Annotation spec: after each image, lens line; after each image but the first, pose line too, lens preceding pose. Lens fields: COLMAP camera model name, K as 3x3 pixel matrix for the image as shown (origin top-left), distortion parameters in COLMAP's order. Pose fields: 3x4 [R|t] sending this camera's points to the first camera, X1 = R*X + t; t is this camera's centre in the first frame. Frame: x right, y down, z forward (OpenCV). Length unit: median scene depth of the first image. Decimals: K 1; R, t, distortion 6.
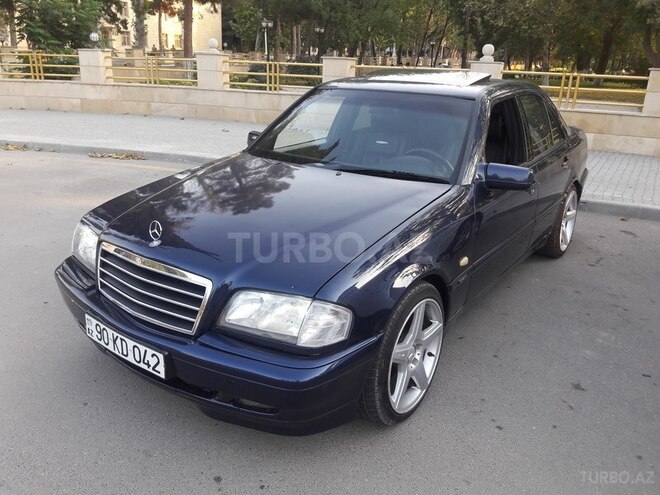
lens RADIAL K [[535.9, 0, 330.3], [0, 535.9, 246.7], [0, 0, 1]] dist [-0.015959, 0.001748]
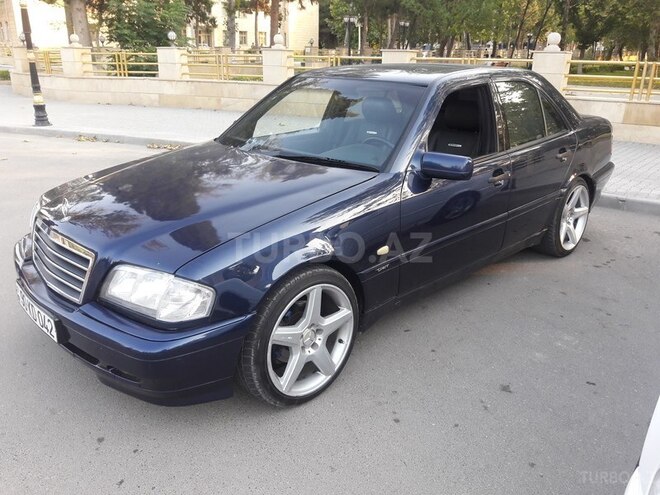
lens RADIAL K [[535.9, 0, 336.3], [0, 535.9, 245.6], [0, 0, 1]] dist [-0.015959, 0.001748]
pose [[0.984917, 0.039235, -0.168519, 0.215137], [-0.038267, 0.999227, 0.008989, 0.008288], [0.168742, -0.002405, 0.985657, 0.009493]]
